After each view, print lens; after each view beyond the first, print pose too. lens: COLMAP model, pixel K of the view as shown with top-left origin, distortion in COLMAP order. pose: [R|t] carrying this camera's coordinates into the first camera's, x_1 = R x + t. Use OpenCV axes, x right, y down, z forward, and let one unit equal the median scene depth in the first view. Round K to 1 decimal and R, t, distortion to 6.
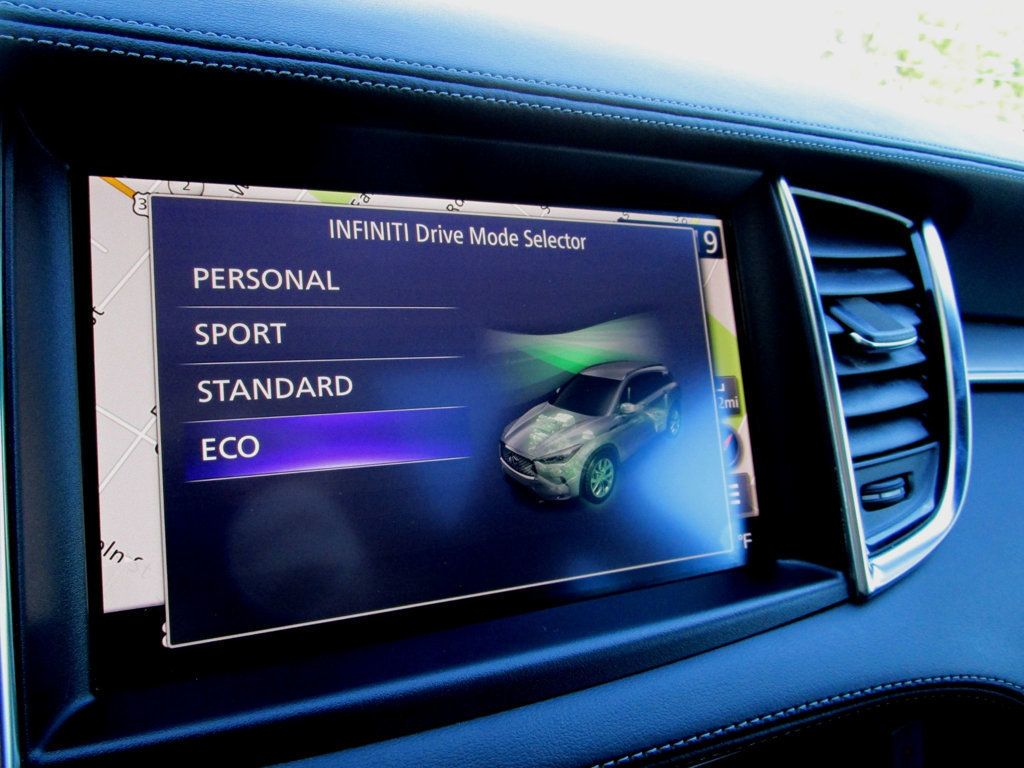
lens RADIAL K [[741.7, 0, 512.0], [0, 741.7, 384.0], [0, 0, 1]] dist [-0.024503, 0.000923]
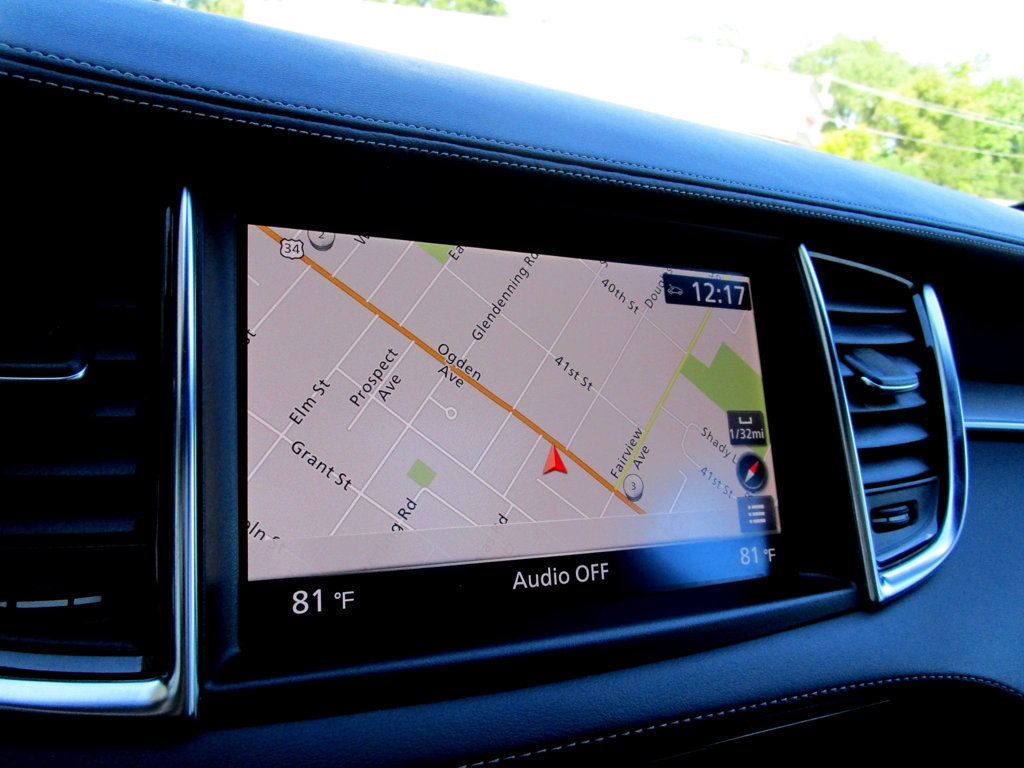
lens RADIAL K [[733.9, 0, 504.9], [0, 733.9, 380.2], [0, 0, 1]] dist [-0.019785, 0.007315]
pose [[0.999476, 0.031389, -0.007960, -0.092531], [-0.031902, 0.996616, -0.075752, 0.041669], [0.005555, 0.075966, 0.997095, -0.148939]]
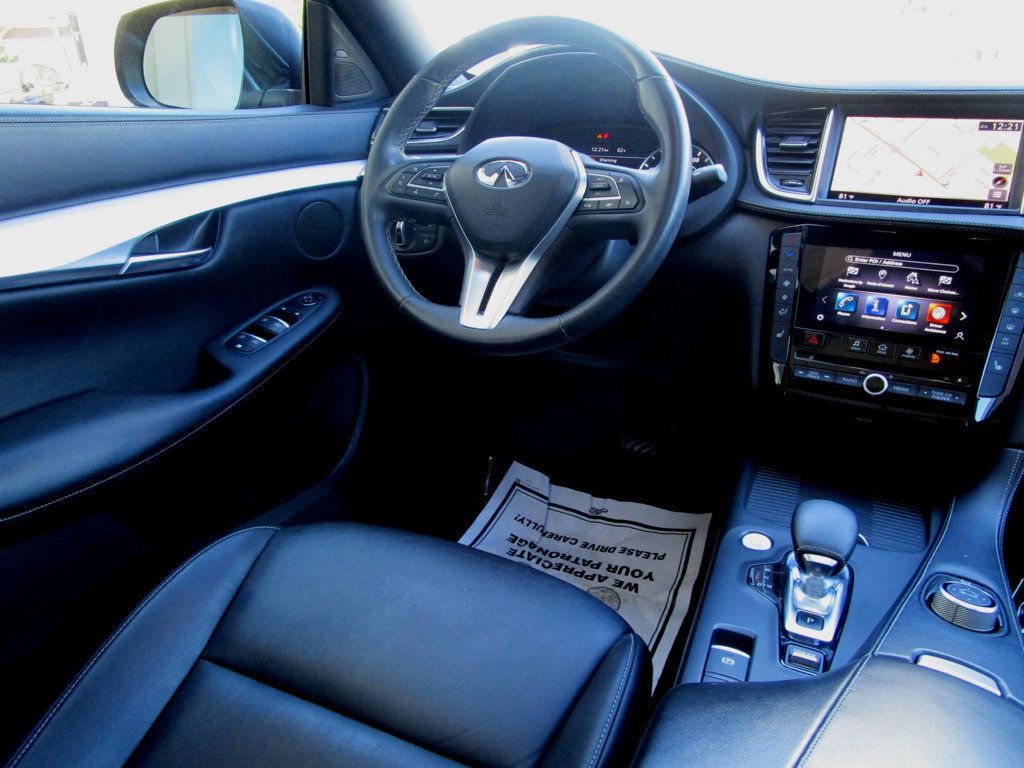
lens RADIAL K [[733.9, 0, 504.9], [0, 733.9, 380.2], [0, 0, 1]] dist [-0.019785, 0.007315]
pose [[0.563509, 0.169604, -0.808513, 1.955566], [-0.231664, 0.971871, 0.042409, 1.427986], [0.792963, 0.163405, 0.586949, -2.809371]]
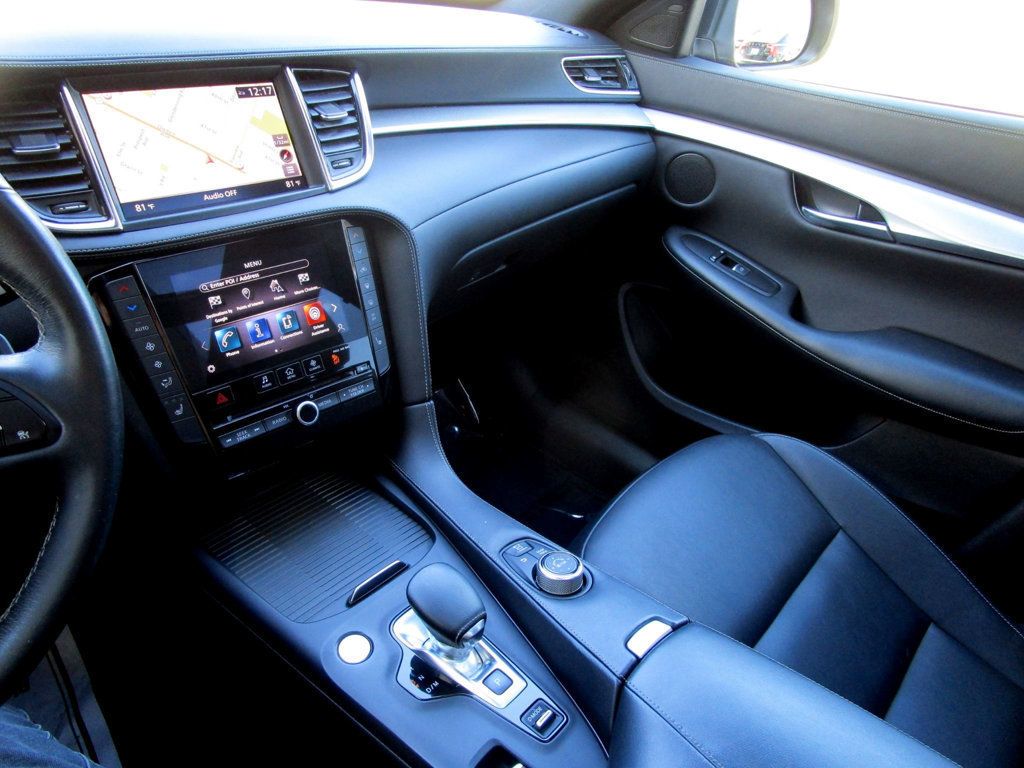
lens RADIAL K [[733.9, 0, 504.9], [0, 733.9, 380.2], [0, 0, 1]] dist [-0.019785, 0.007315]
pose [[0.939327, -0.218171, 0.264699, 0.124451], [0.157307, 0.959720, 0.232791, 0.445865], [-0.304825, -0.177028, 0.935811, -2.554945]]
